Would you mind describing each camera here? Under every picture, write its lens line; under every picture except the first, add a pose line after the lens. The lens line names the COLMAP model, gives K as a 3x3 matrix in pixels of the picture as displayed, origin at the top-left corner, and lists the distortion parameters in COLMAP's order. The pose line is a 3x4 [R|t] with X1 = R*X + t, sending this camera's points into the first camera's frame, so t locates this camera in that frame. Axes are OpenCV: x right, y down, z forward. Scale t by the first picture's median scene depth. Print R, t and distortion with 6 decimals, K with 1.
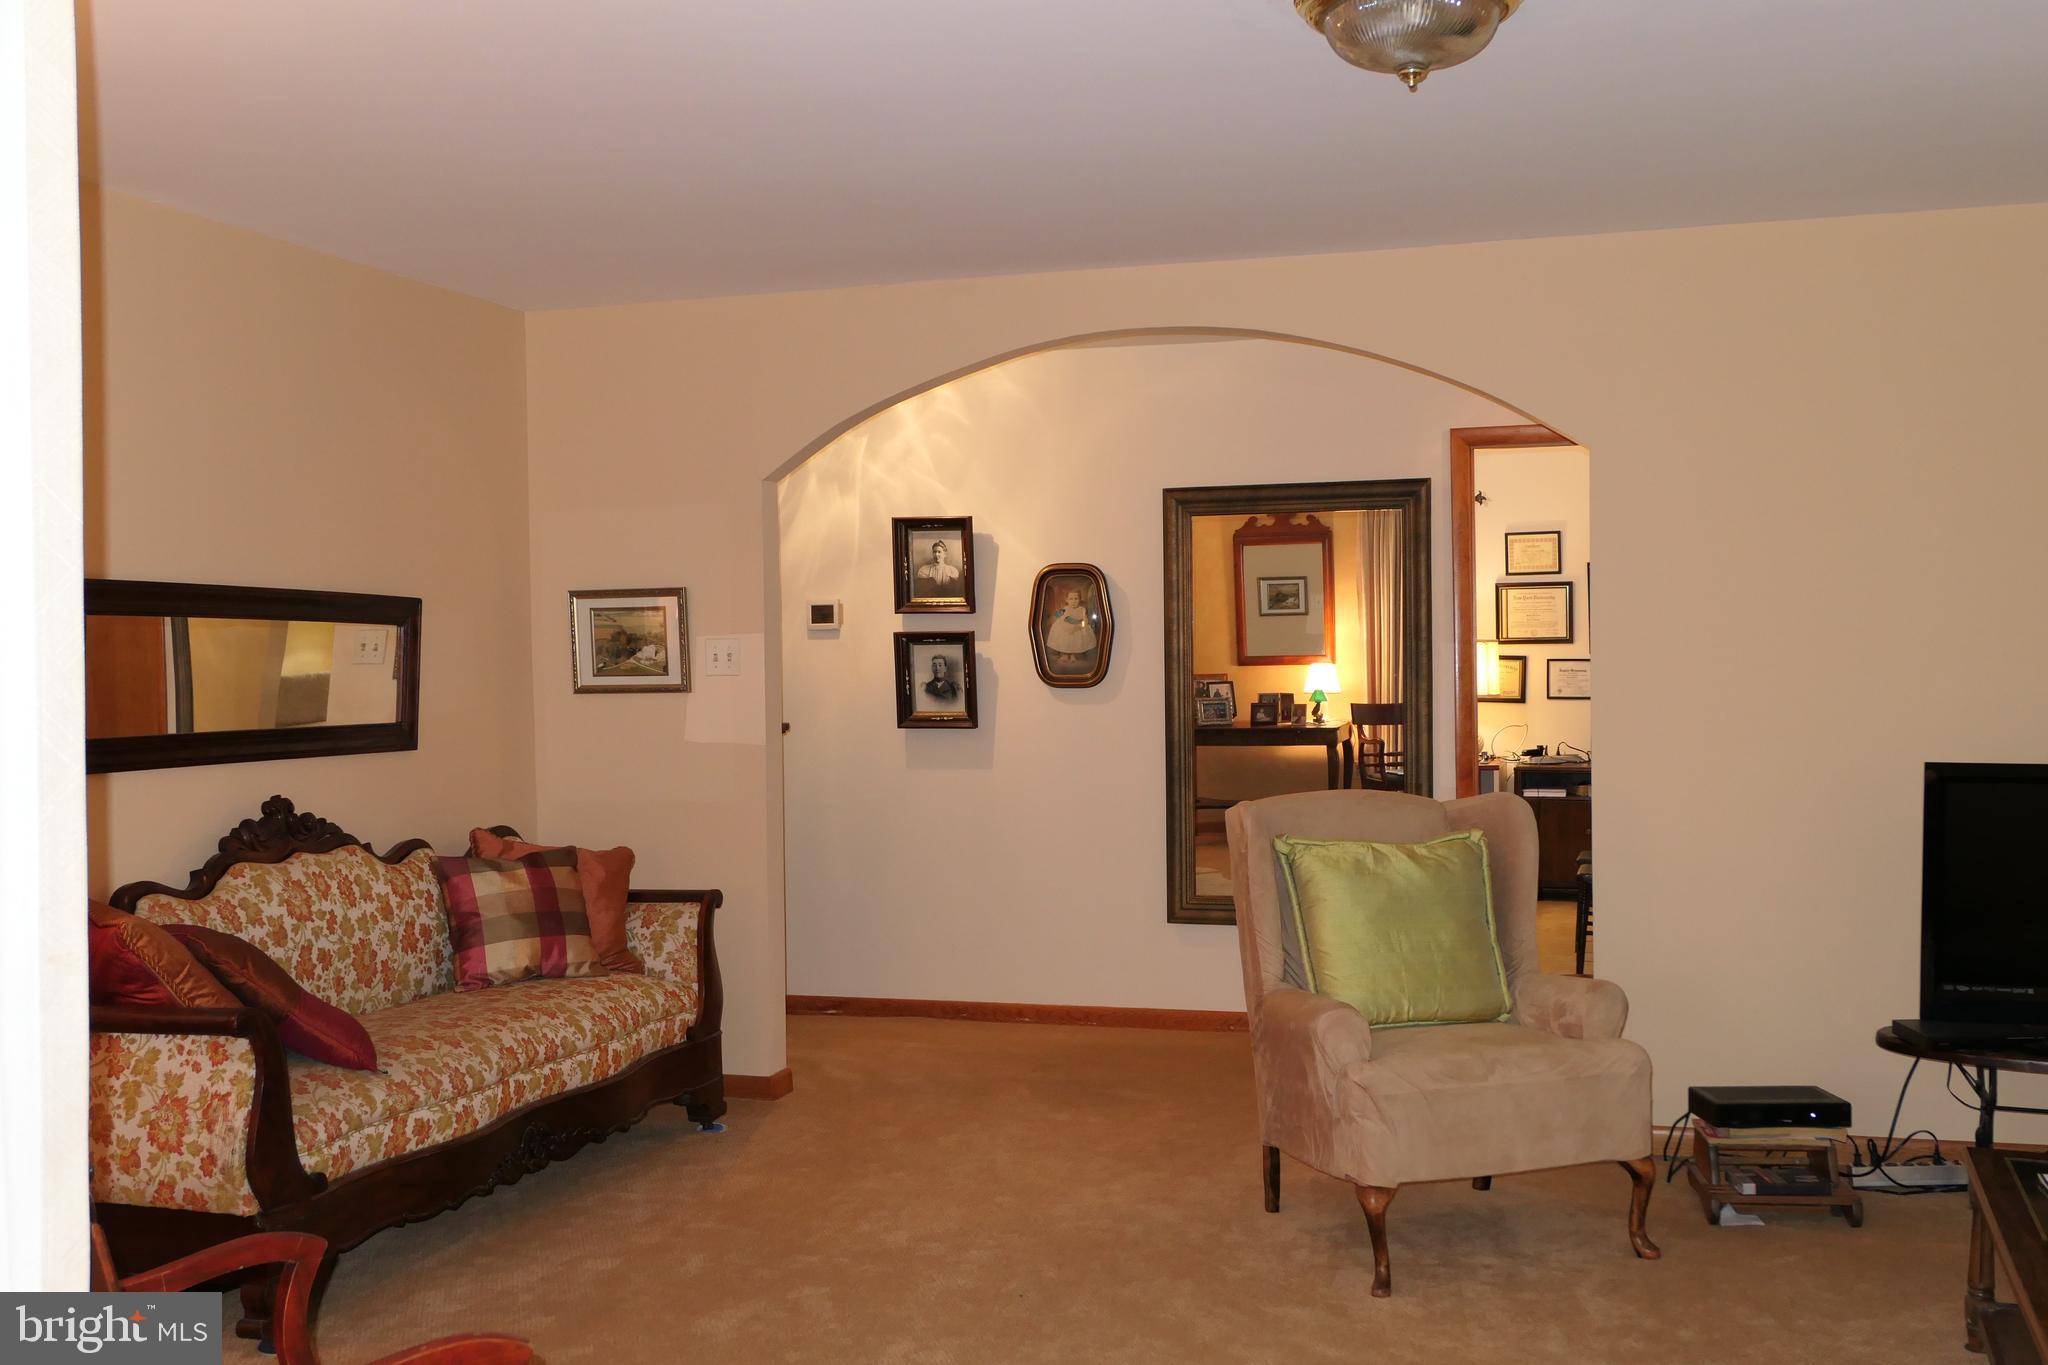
lens RADIAL K [[2020.0, 0, 1019.9], [0, 2020.0, 679.9], [0, 0, 1]] dist [-0.027078, 0.000000]
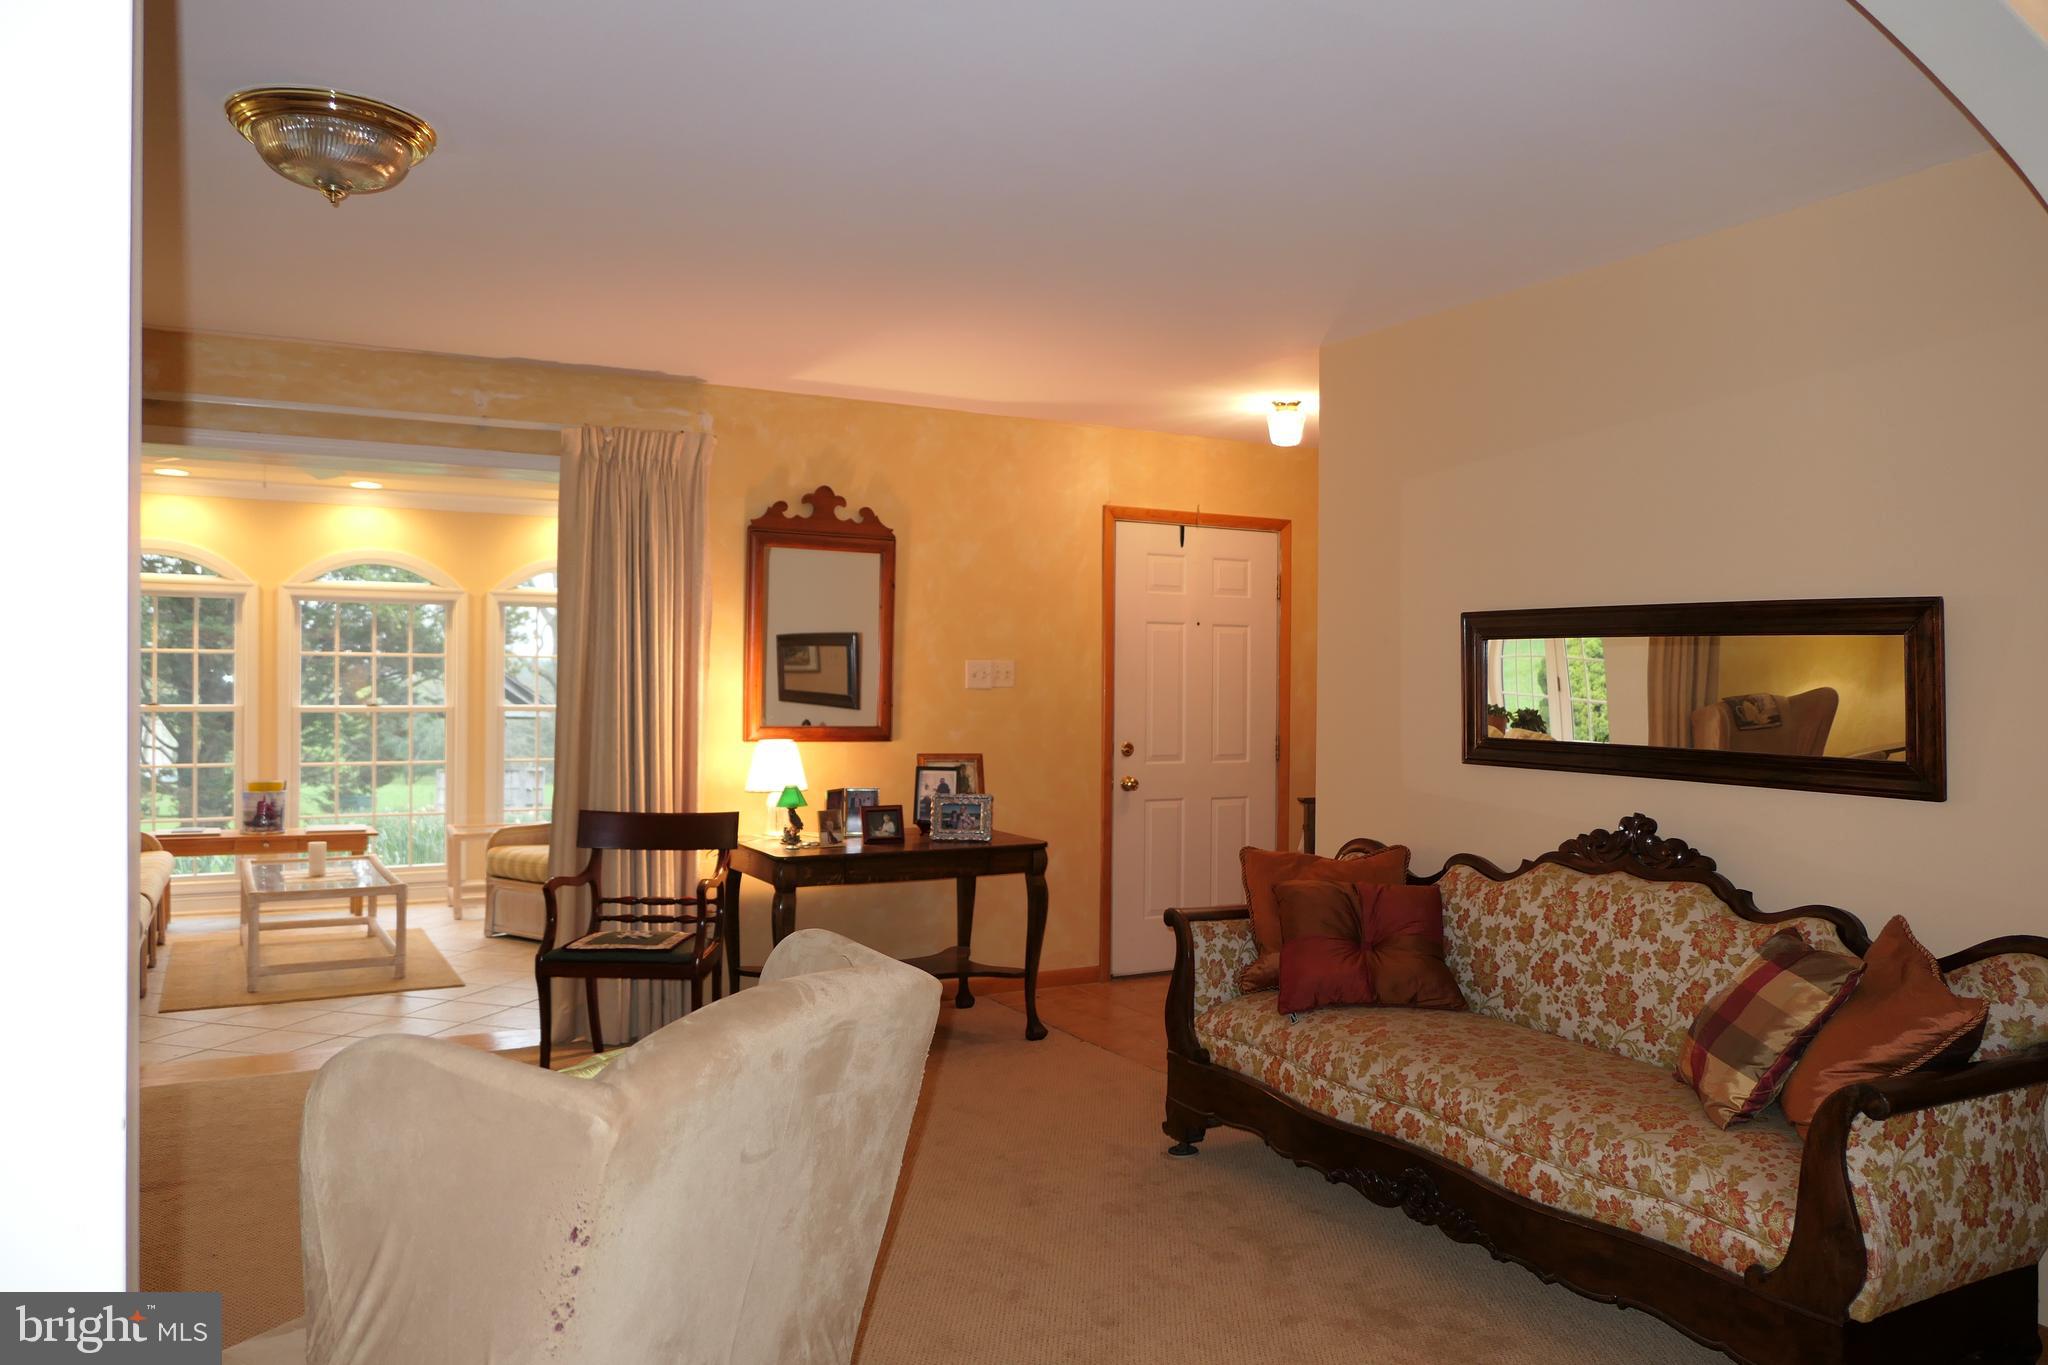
lens RADIAL K [[1471.1, 0, 1014.5], [0, 1471.1, 677.3], [0, 0, 1]] dist [-0.005825, 0.010446]
pose [[-0.704811, 0.014323, -0.709251, 0.368757], [0.002202, 0.999835, 0.018004, -0.024297], [0.709392, 0.011128, -0.704727, 1.303826]]
